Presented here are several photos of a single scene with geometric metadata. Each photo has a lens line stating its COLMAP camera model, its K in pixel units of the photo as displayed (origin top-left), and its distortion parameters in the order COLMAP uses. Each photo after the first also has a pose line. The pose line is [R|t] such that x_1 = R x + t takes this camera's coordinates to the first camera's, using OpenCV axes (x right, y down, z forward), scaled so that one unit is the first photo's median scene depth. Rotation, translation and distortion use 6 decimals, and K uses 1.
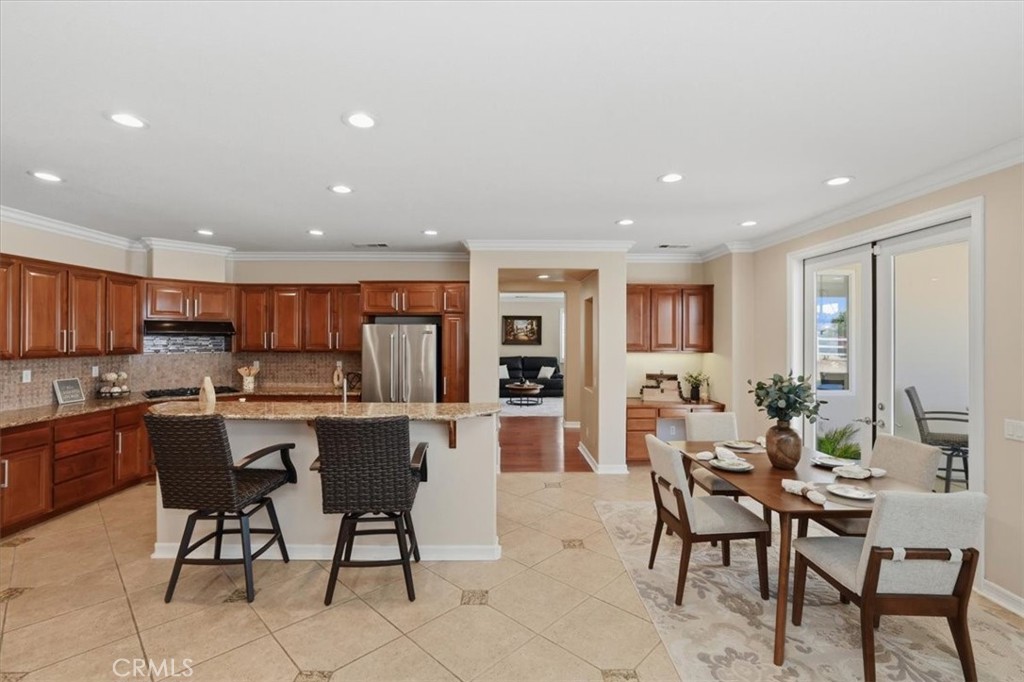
lens RADIAL K [[447.7, 0, 508.2], [0, 447.7, 336.4], [0, 0, 1]] dist [-0.048760, 0.021534]
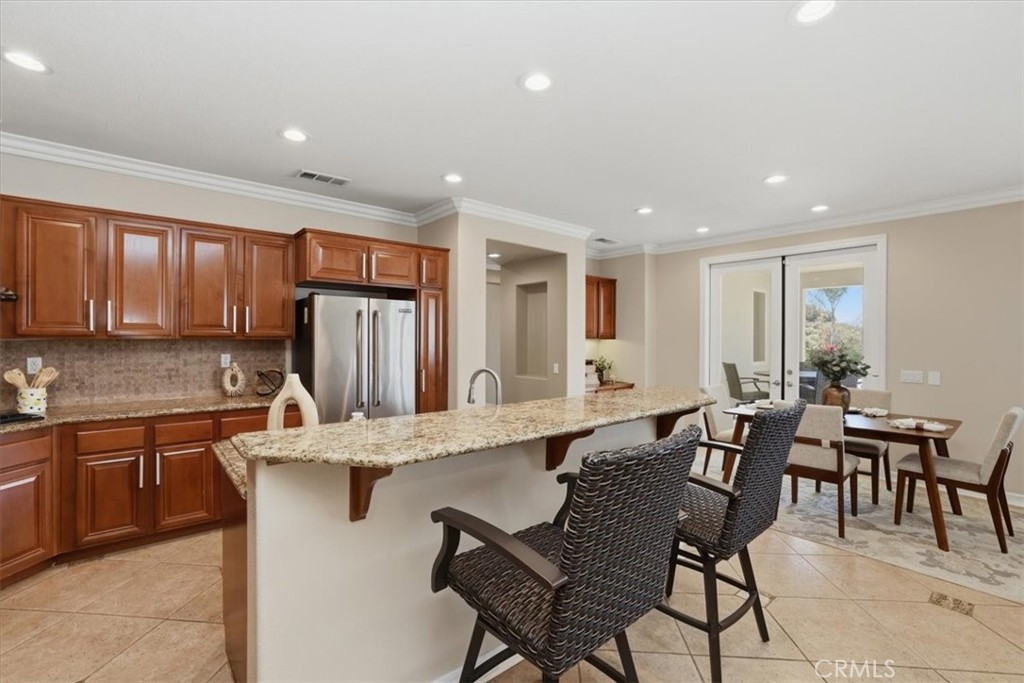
lens RADIAL K [[447.7, 0, 508.2], [0, 447.7, 336.9], [0, 0, 1]] dist [-0.048760, 0.021534]
pose [[0.781480, 0.002981, 0.623923, -0.490338], [-0.006169, 0.999977, 0.002950, 0.030078], [-0.623900, -0.006154, 0.781480, 0.293934]]
